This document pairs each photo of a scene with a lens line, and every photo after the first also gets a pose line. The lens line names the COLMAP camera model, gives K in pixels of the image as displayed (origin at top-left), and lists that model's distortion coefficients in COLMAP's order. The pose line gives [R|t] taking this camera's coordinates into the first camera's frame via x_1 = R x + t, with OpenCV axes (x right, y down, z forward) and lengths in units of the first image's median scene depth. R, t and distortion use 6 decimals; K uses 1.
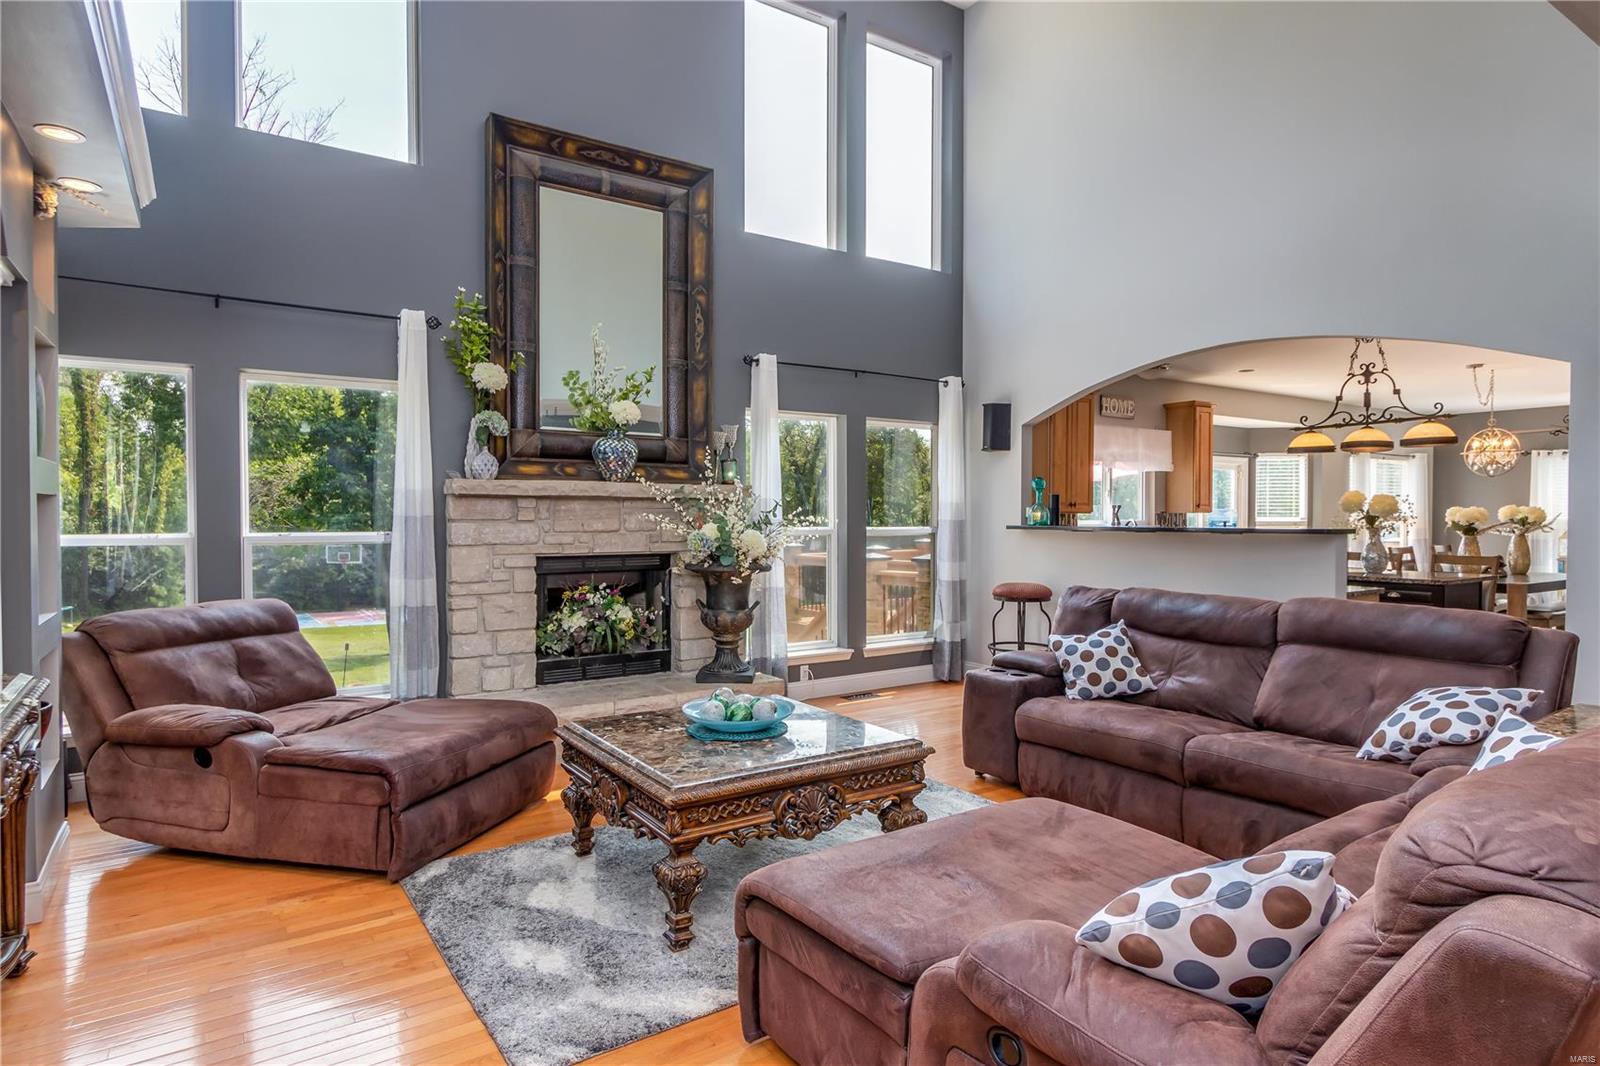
lens RADIAL K [[878.2, 0, 804.4], [0, 878.2, 528.8], [0, 0, 1]] dist [0.008319, -0.003469]
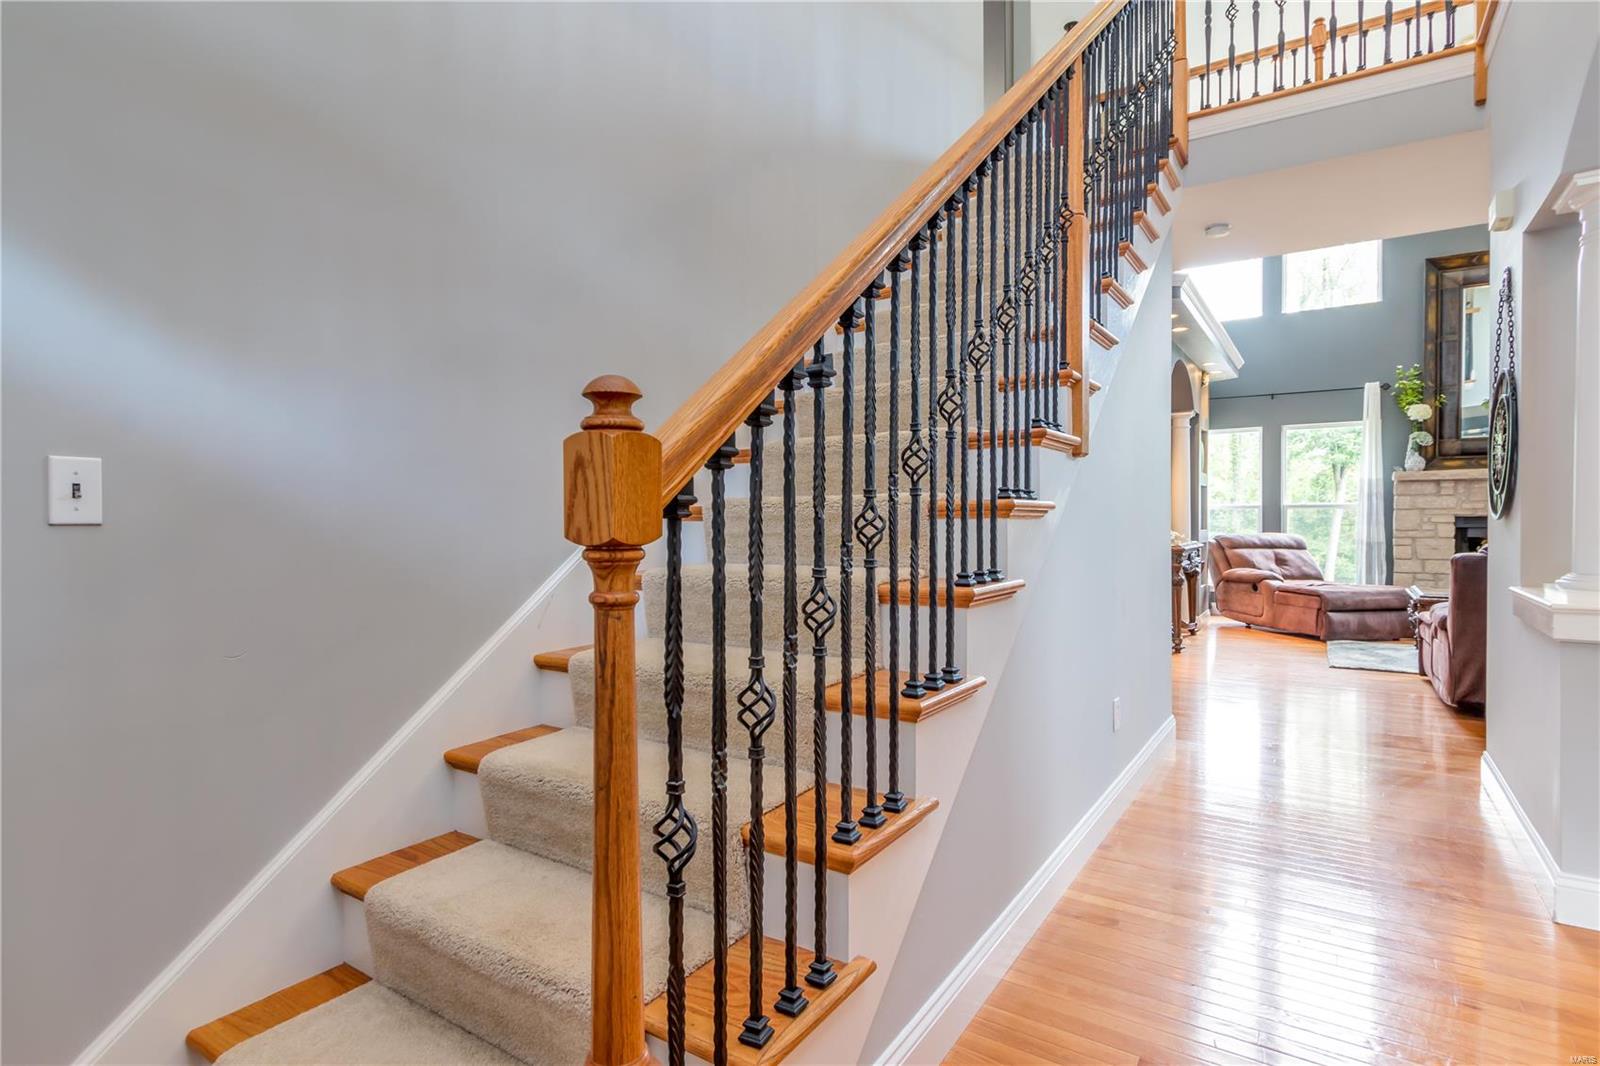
lens RADIAL K [[811.5, 0, 813.9], [0, 811.5, 525.1], [0, 0, 1]] dist [0.010543, -0.000208]
pose [[0.391593, 0.005494, -0.920122, 0.659132], [-0.010712, 0.999942, 0.001412, 0.061325], [0.920076, 0.009304, 0.391629, -0.734020]]
